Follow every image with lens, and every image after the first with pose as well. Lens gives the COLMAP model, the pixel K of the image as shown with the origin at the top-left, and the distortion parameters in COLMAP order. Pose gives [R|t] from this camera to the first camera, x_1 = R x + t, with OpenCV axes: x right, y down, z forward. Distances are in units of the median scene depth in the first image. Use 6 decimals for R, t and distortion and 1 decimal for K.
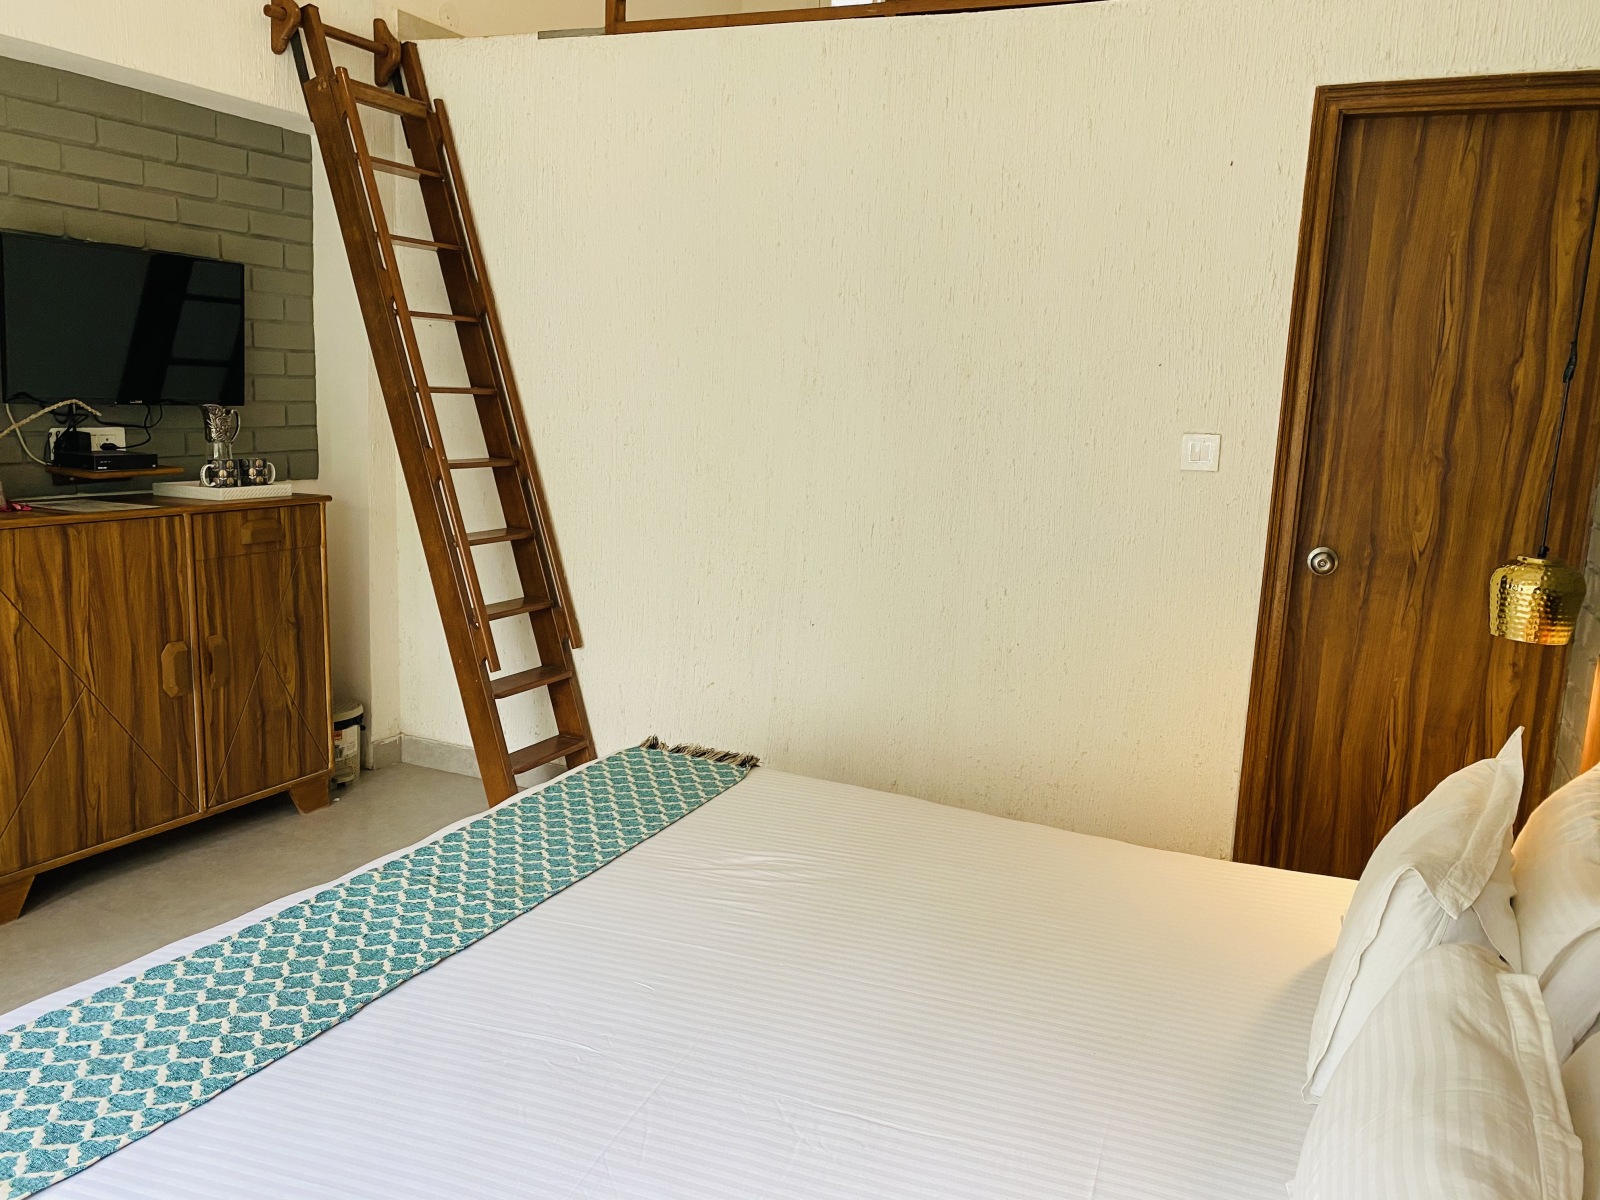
lens RADIAL K [[1216.6, 0, 806.5], [0, 1216.6, 591.5], [0, 0, 1]] dist [0.043509, -0.049600]
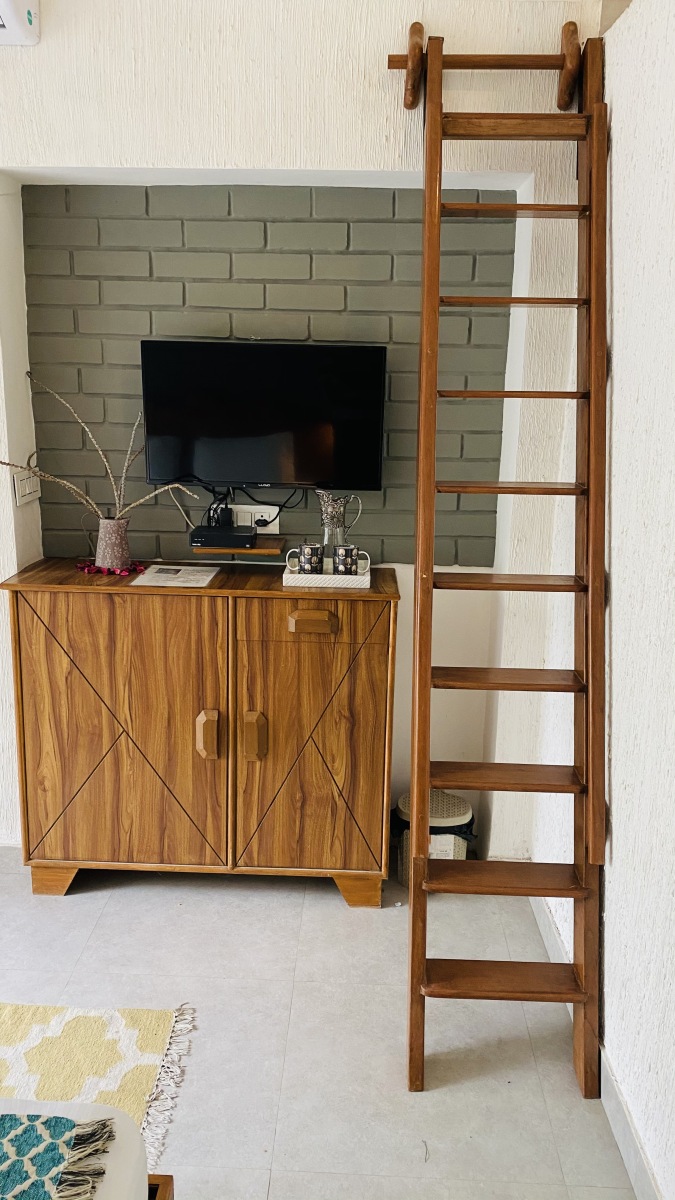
lens RADIAL K [[905.6, 0, 334.2], [0, 905.6, 595.7], [0, 0, 1]] dist [0.065174, -0.096736]
pose [[0.408956, 0.169764, -0.896625, 0.230917], [-0.153700, 0.981321, 0.115697, -0.168513], [0.899517, 0.090496, 0.427409, 0.754662]]
